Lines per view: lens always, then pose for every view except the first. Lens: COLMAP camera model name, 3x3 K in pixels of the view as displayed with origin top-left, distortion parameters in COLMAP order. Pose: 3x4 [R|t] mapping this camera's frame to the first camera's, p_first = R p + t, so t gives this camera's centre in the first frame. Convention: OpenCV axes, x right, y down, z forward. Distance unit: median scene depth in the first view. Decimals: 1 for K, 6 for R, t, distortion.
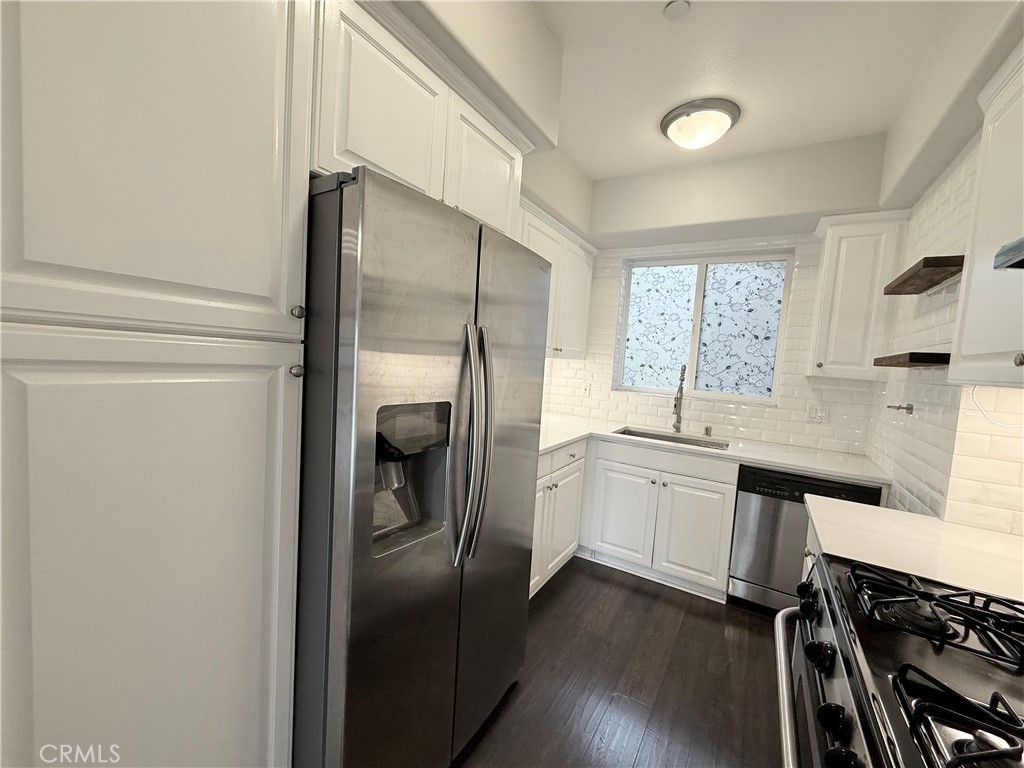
lens RADIAL K [[407.1, 0, 510.0], [0, 407.1, 385.5], [0, 0, 1]] dist [0.000490, -0.000219]
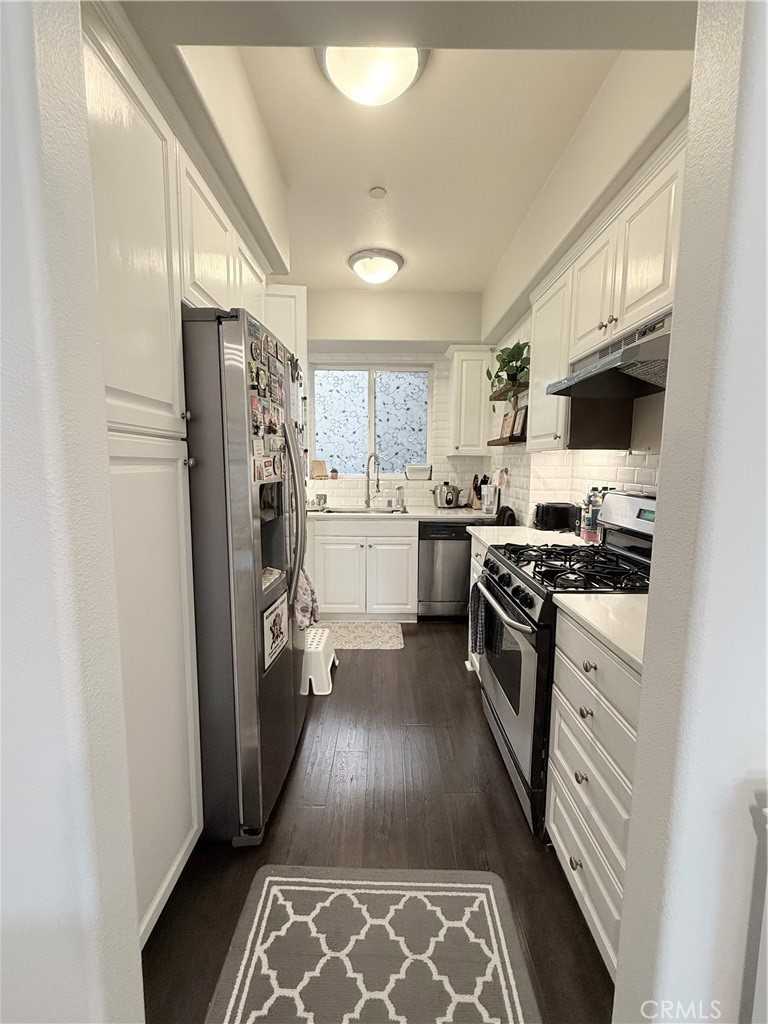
lens RADIAL K [[427.6, 0, 382.8], [0, 427.6, 512.4], [0, 0, 1]] dist [0.004755, -0.000176]
pose [[0.848785, -0.120509, 0.514822, -0.290458], [0.086633, 0.992219, 0.089426, 0.020418], [-0.521592, -0.031302, 0.852620, -0.185047]]
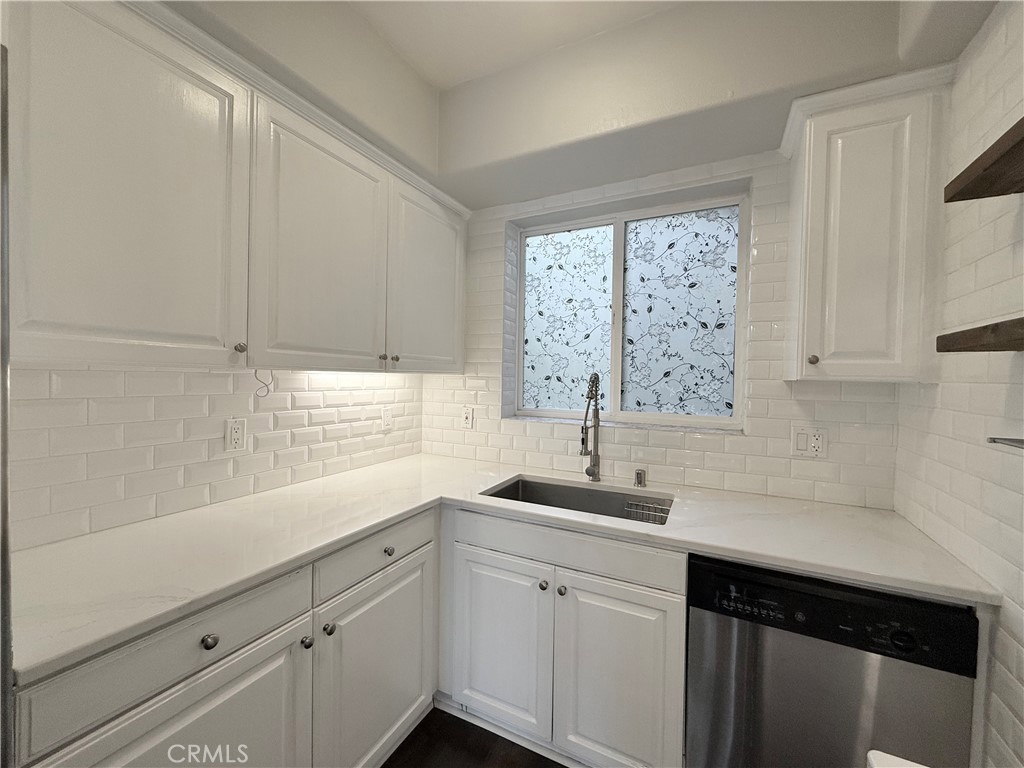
lens RADIAL K [[407.1, 0, 509.9], [0, 407.1, 386.2], [0, 0, 1]] dist [0.000490, -0.000219]
pose [[0.995558, -0.050688, 0.079335, 0.301289], [0.054398, 0.997491, -0.045315, -0.011931], [-0.076839, 0.049430, 0.995817, 0.478832]]
